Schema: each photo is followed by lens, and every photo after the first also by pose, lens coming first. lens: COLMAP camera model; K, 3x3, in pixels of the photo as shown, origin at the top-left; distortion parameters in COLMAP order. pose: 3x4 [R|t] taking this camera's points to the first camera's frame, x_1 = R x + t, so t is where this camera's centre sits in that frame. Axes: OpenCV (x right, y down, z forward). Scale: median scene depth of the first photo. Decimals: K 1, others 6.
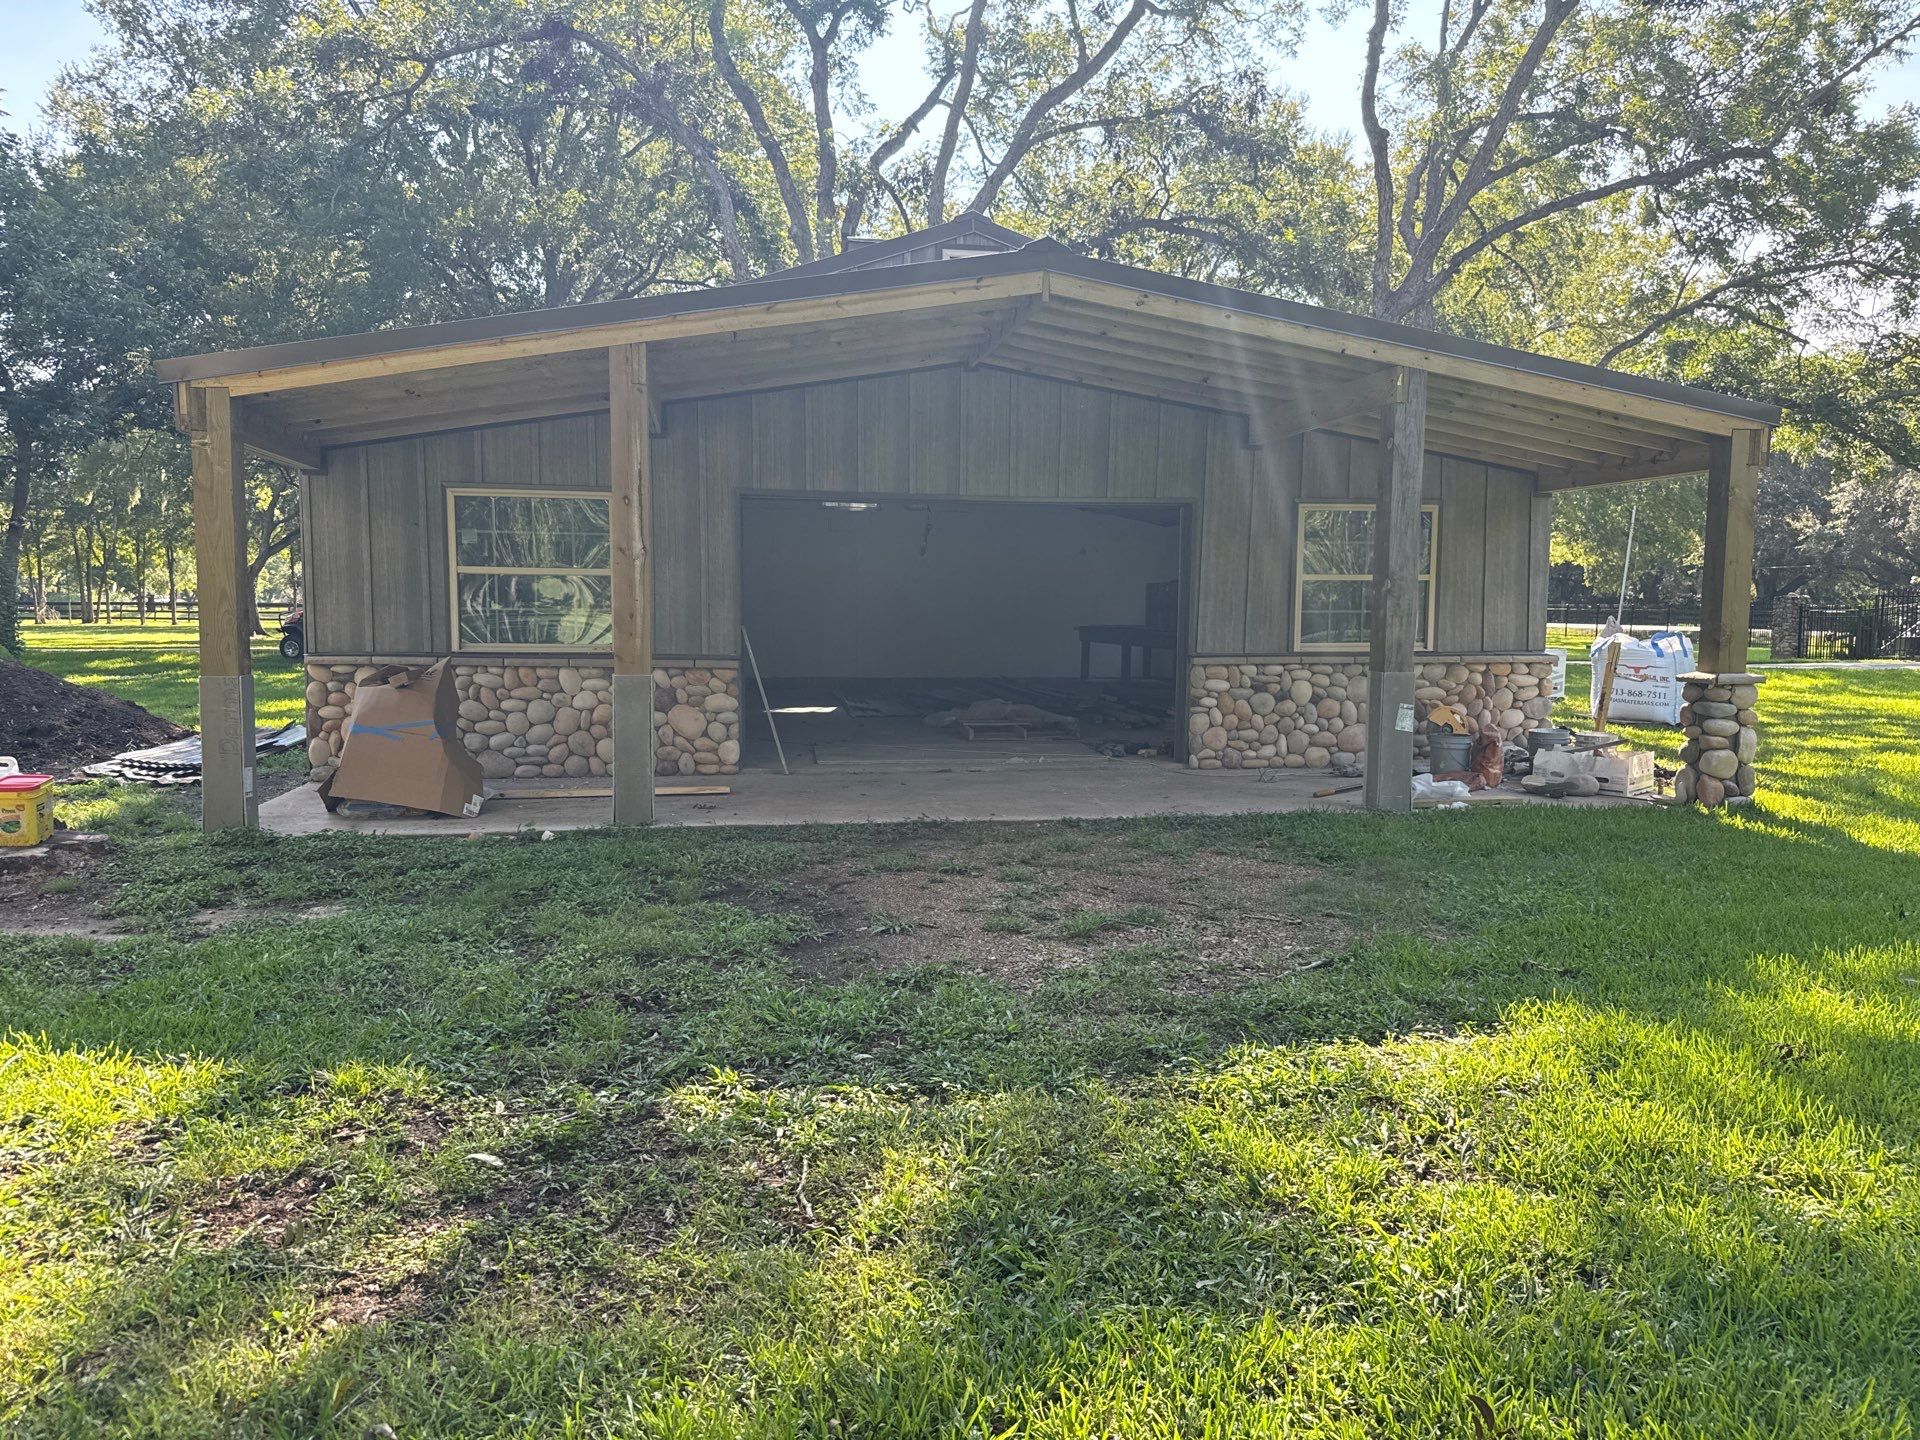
lens RADIAL K [[1378.1, 0, 960.0], [0, 1378.1, 720.0], [0, 0, 1]] dist [0.153152, -0.144720]
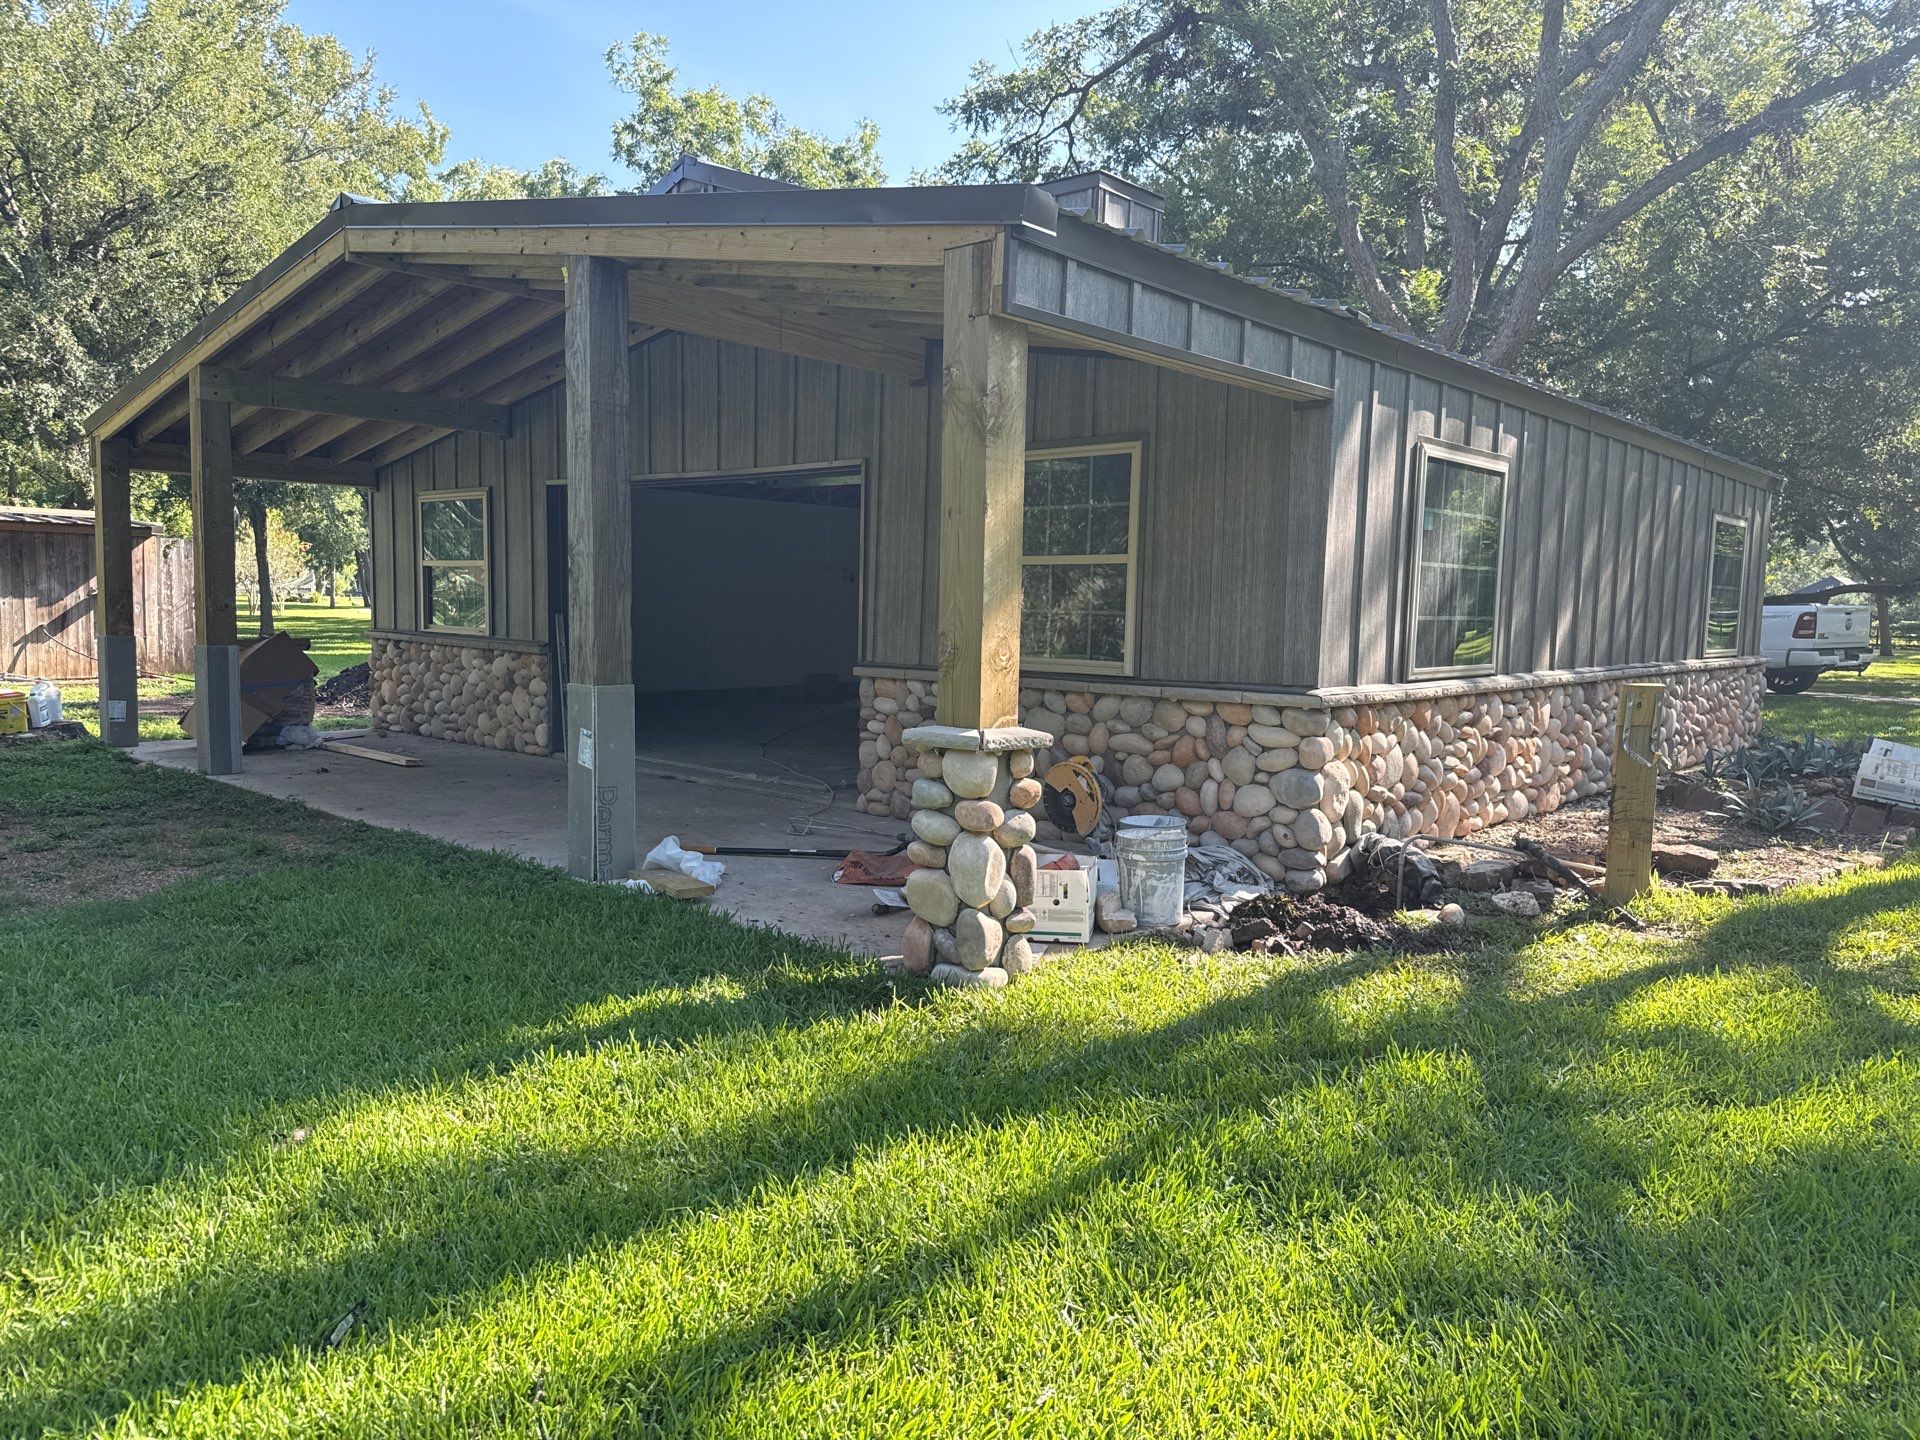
lens RADIAL K [[1378.1, 0, 960.0], [0, 1378.1, 720.0], [0, 0, 1]] dist [0.153152, -0.144720]
pose [[0.581319, 0.073211, -0.810376, 0.798097], [-0.081948, 0.996148, 0.031209, -0.043092], [0.809539, 0.048266, 0.585079, 0.580662]]
